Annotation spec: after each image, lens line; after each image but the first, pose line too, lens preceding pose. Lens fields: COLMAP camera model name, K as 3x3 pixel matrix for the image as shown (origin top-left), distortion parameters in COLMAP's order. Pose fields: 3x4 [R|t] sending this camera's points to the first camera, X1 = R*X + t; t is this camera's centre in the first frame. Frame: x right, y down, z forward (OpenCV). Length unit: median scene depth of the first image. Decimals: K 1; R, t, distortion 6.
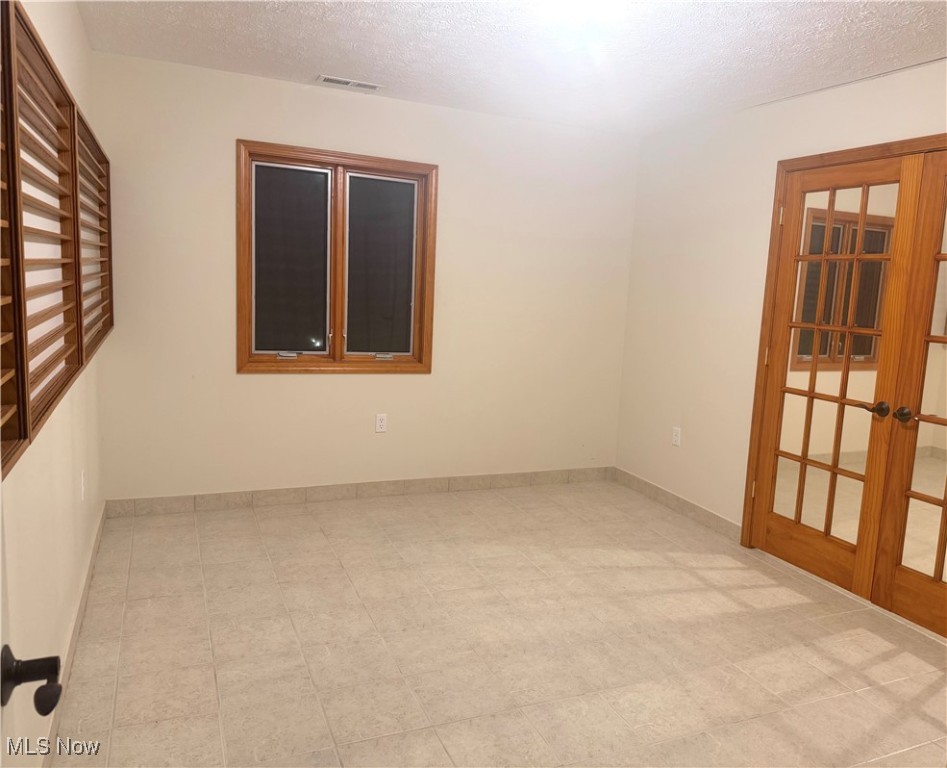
lens RADIAL K [[705.7, 0, 471.7], [0, 705.7, 385.0], [0, 0, 1]] dist [0.017027, 0.001301]
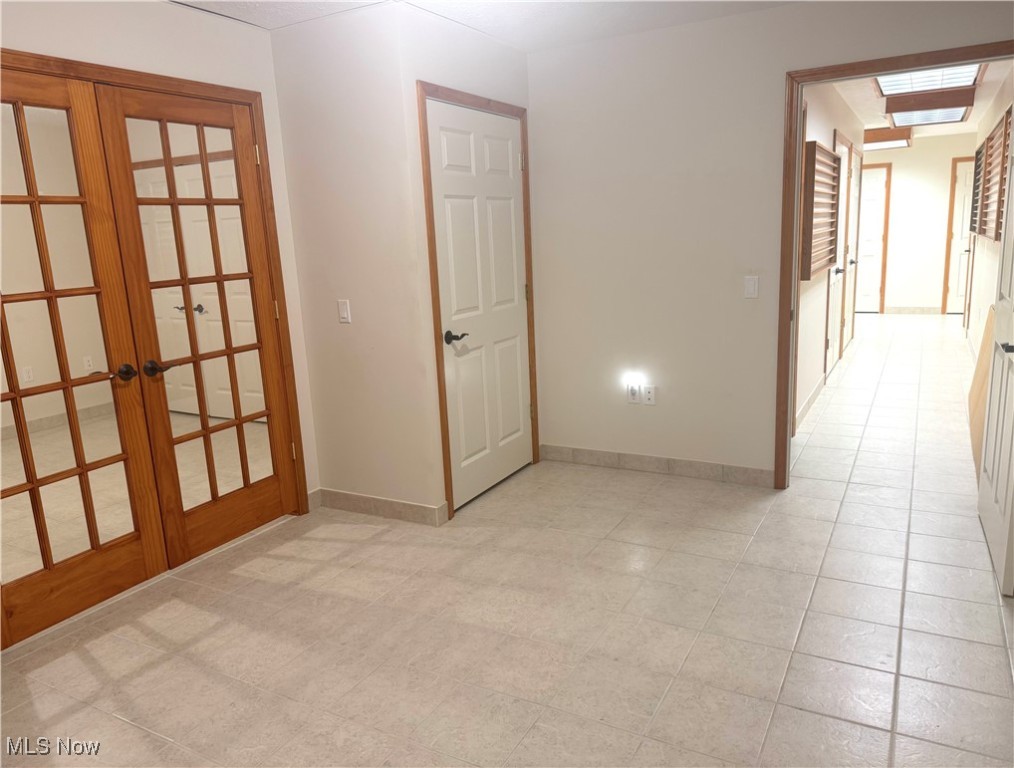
lens RADIAL K [[759.8, 0, 504.4], [0, 759.8, 385.5], [0, 0, 1]] dist [0.012852, 0.007795]
pose [[-0.638125, -0.168305, 0.751312, -0.457389], [0.126357, 0.939692, 0.317826, -0.197604], [-0.759493, 0.297746, -0.578375, 1.203615]]
